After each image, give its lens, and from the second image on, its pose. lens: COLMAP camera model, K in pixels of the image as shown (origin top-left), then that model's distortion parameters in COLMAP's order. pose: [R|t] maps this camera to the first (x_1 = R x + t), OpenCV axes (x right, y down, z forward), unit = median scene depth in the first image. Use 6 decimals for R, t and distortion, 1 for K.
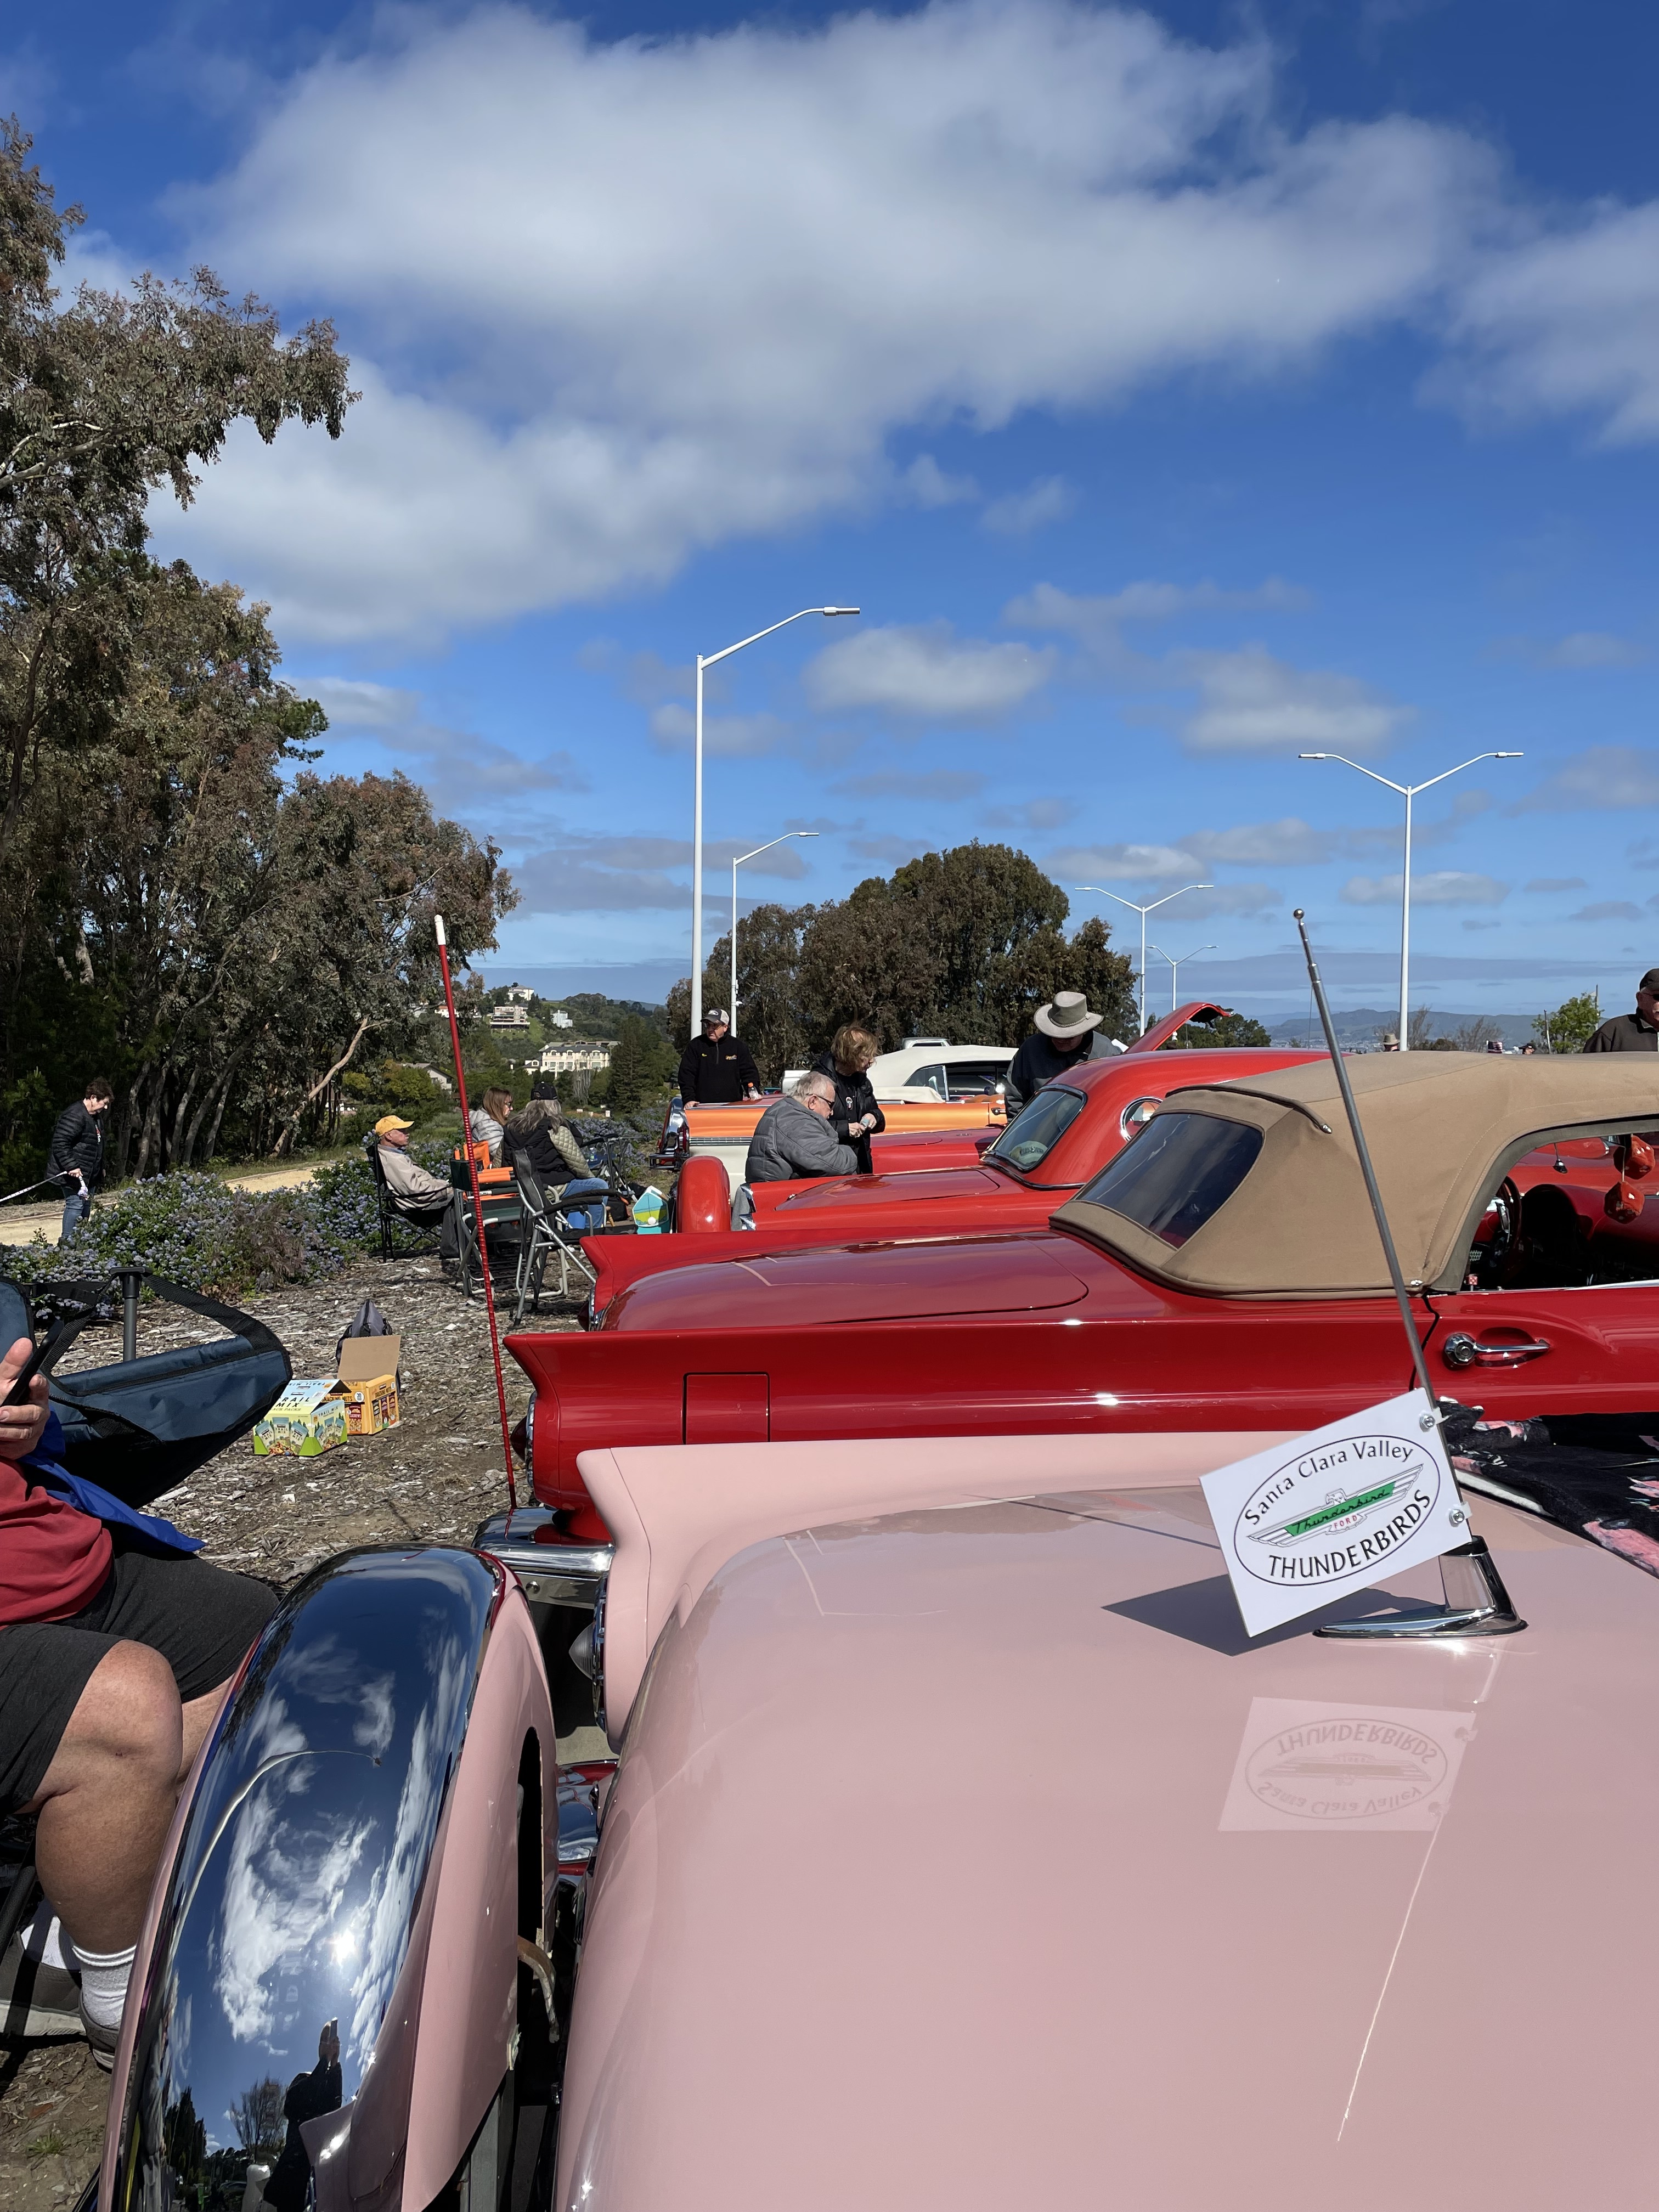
lens RADIAL K [[1647.2, 0, 862.9], [0, 1647.2, 1116.1], [0, 0, 1]] dist [-0.000177, 0.000912]
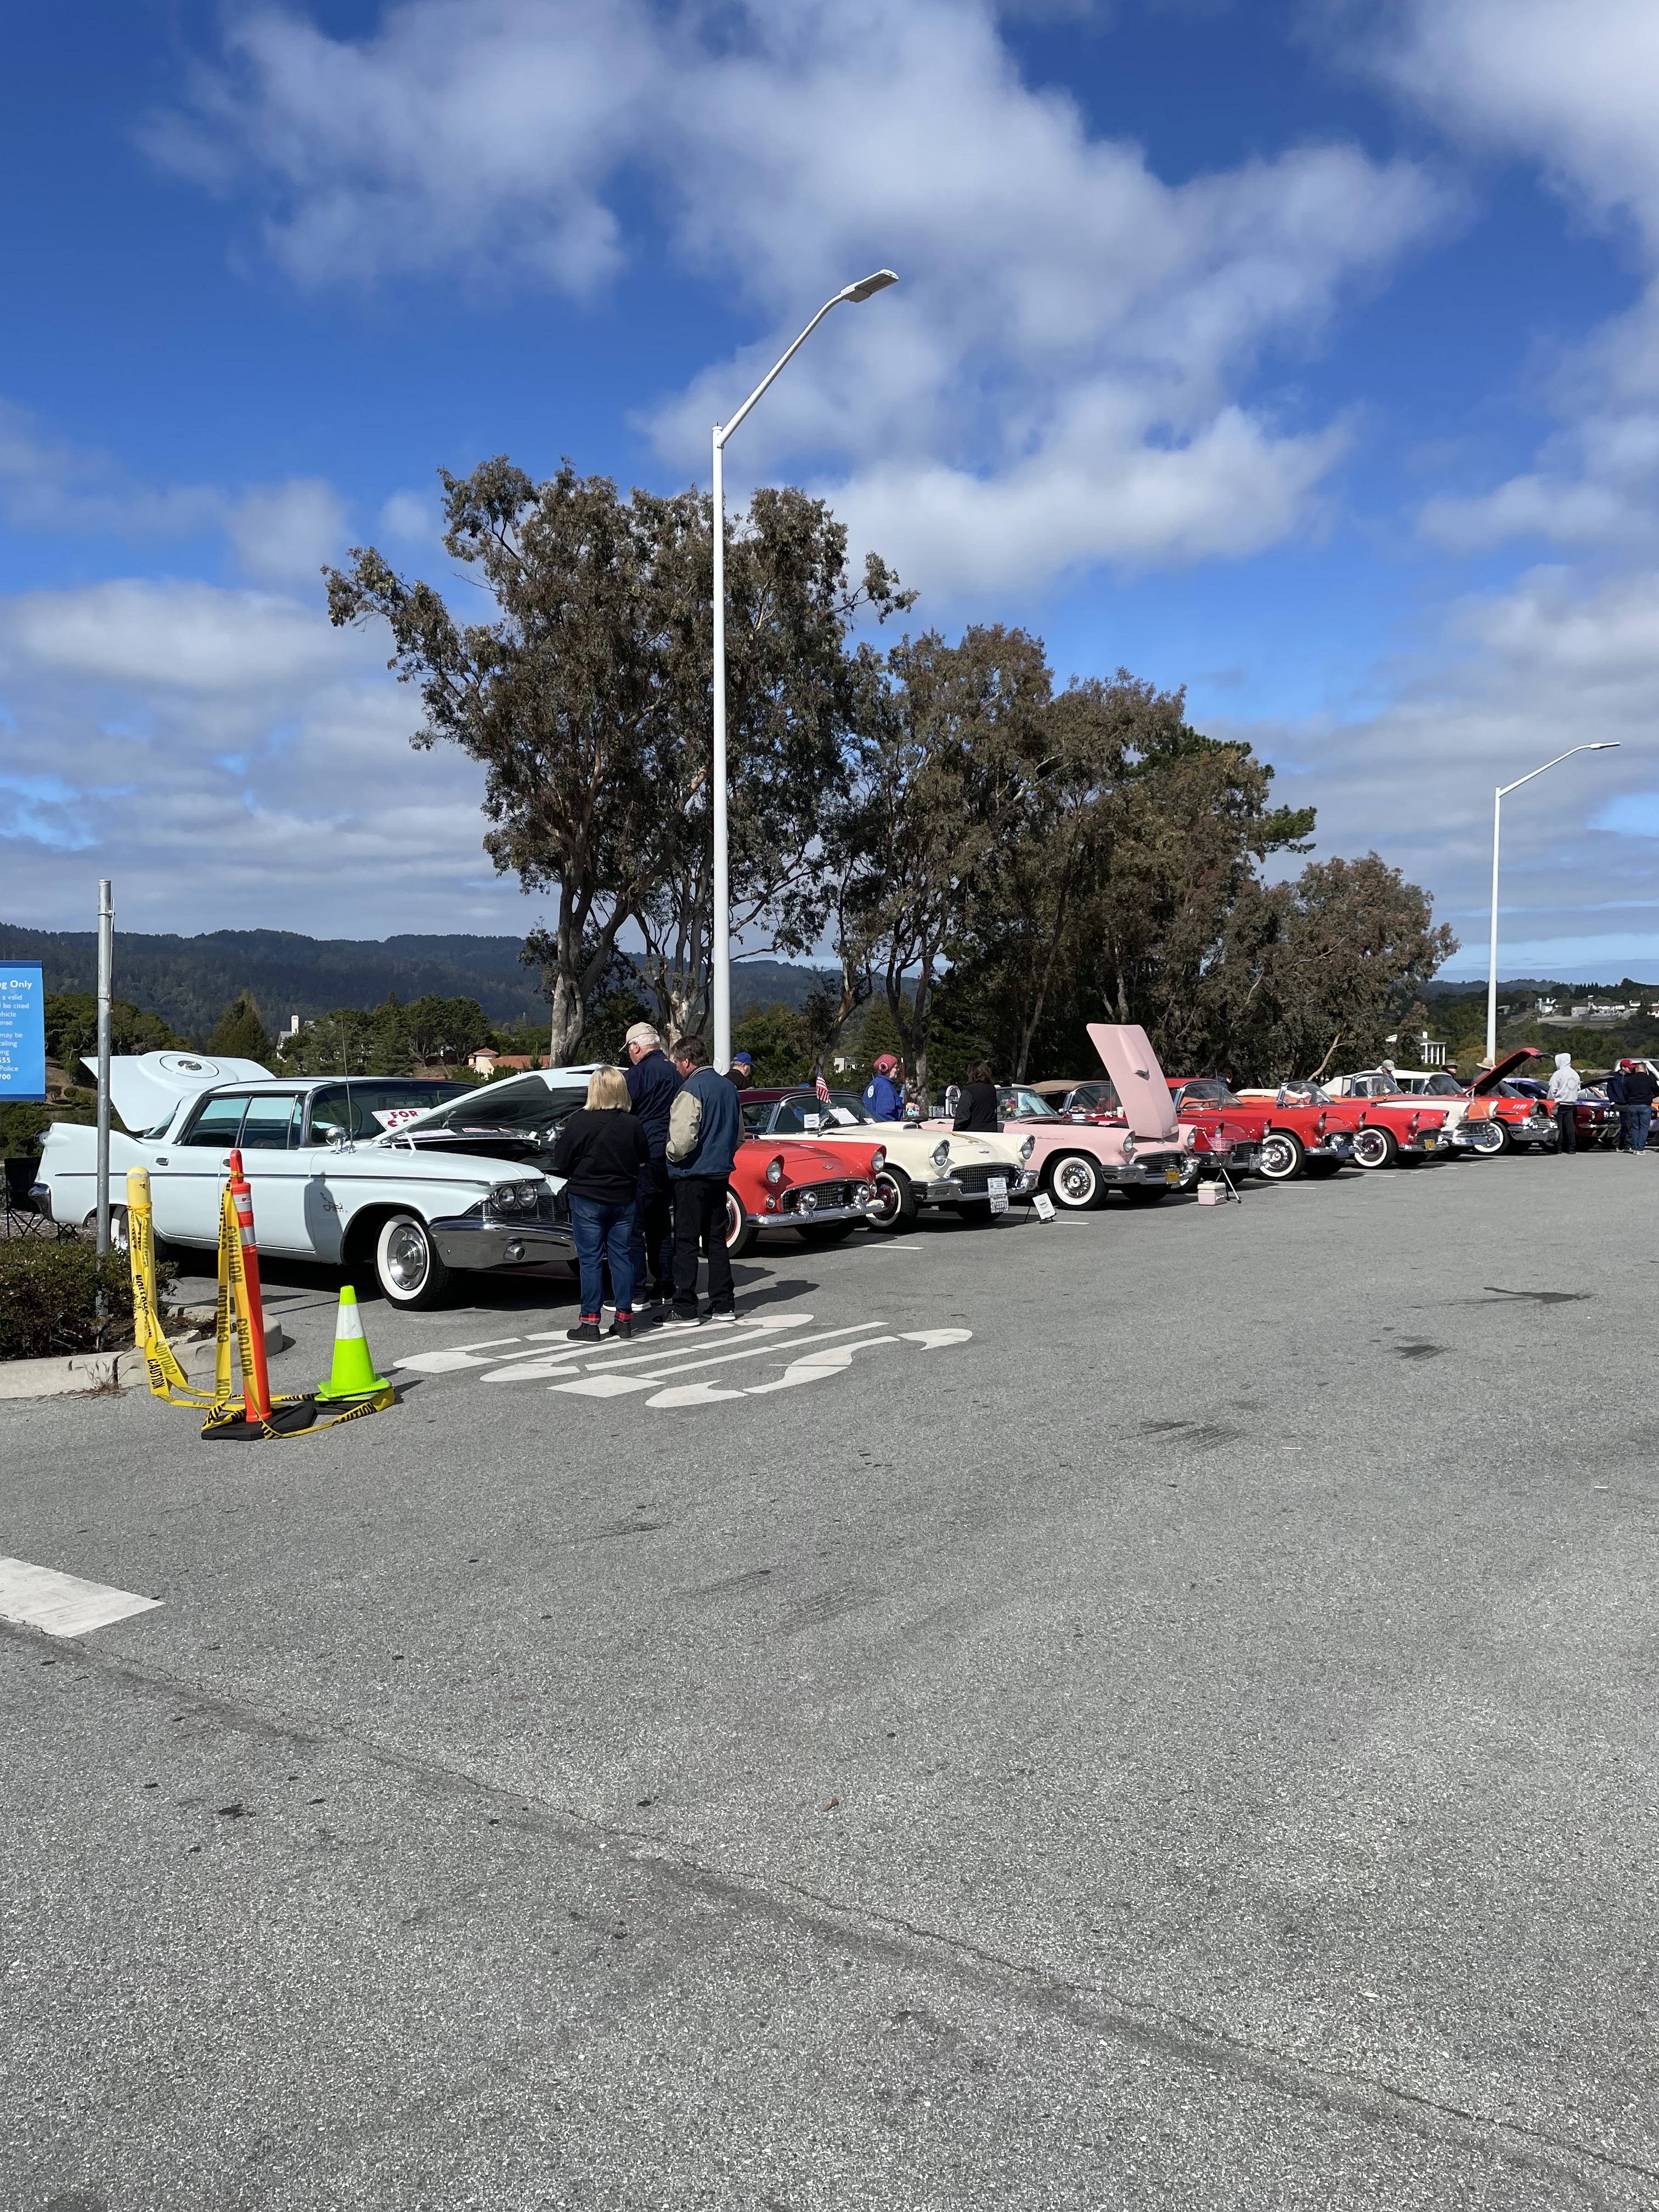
lens RADIAL K [[1669.4, 0, 813.3], [0, 1669.4, 1087.2], [0, 0, 1]] dist [0.080213, -0.002867]
pose [[0.750693, 0.017112, -0.660430, 0.328124], [-0.030321, 0.999504, -0.008567, 0.006121], [0.659955, 0.026456, 0.750839, -0.365667]]
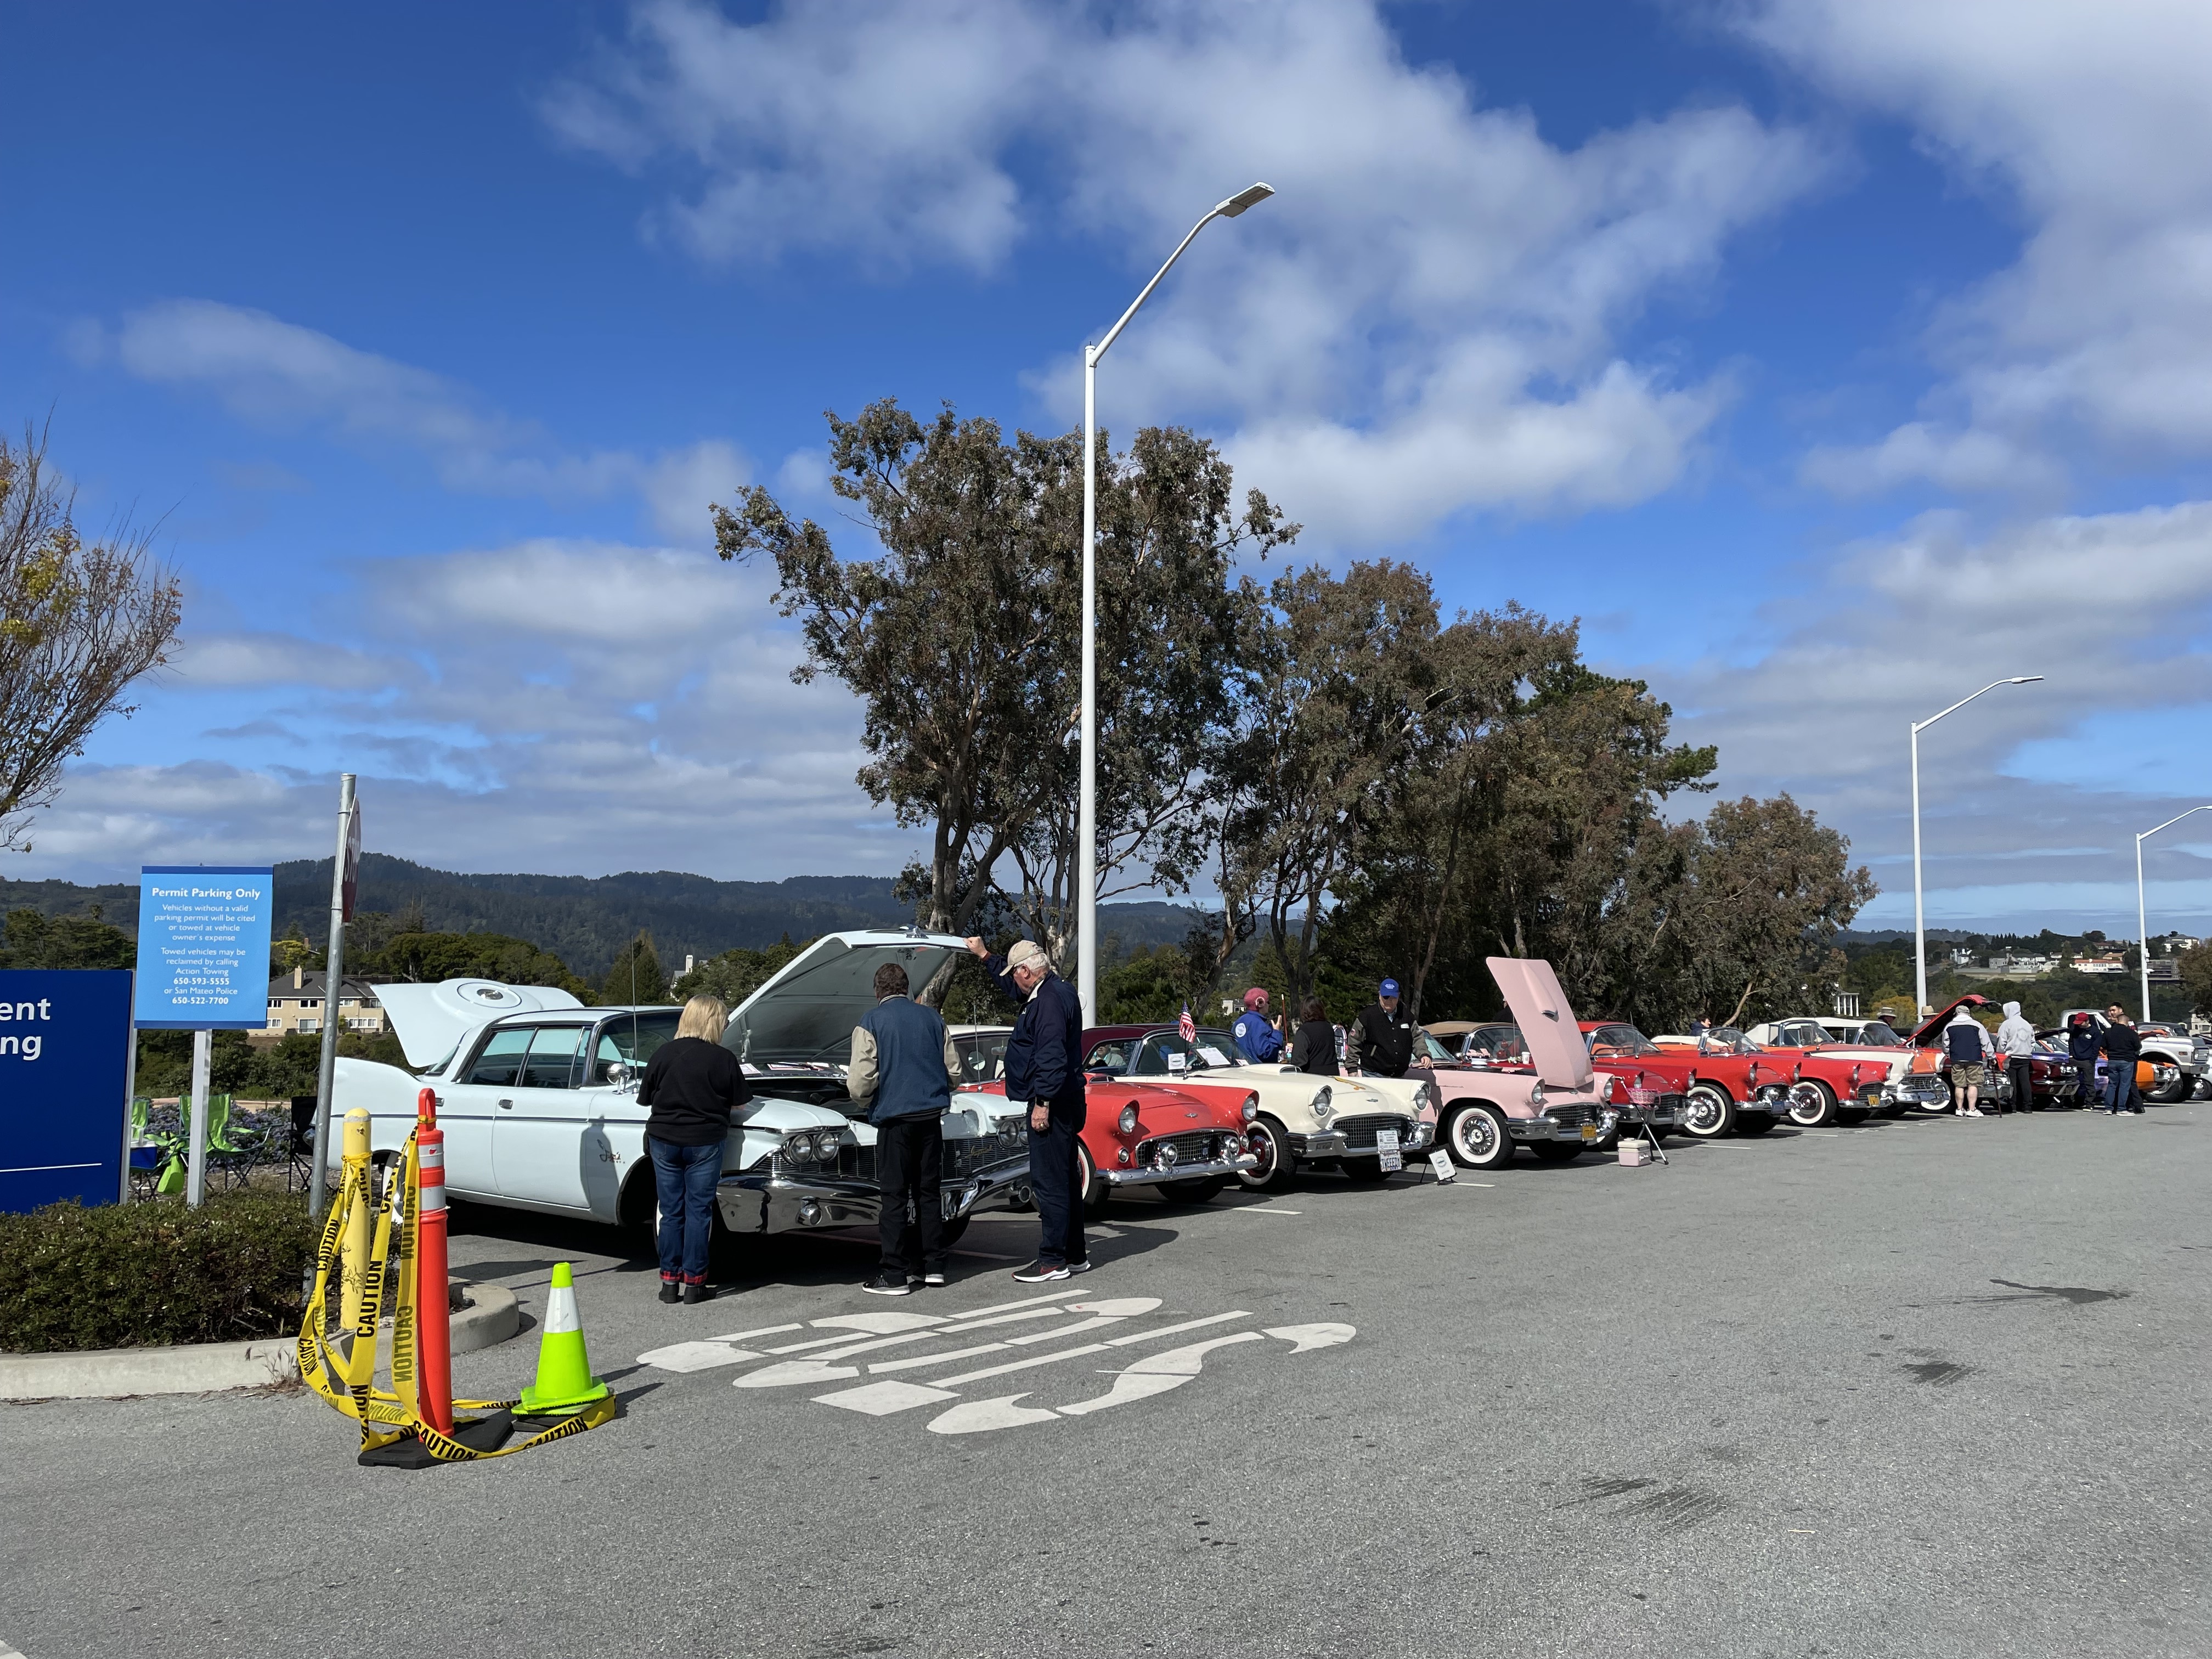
lens RADIAL K [[1668.7, 0, 1109.3], [0, 1668.7, 813.6], [0, 0, 1]] dist [0.100753, -0.134559]
pose [[0.712959, -0.065763, -0.698115, 0.307388], [-0.040803, 0.990015, -0.134931, 0.007060], [0.700017, 0.124685, 0.703157, -0.334516]]
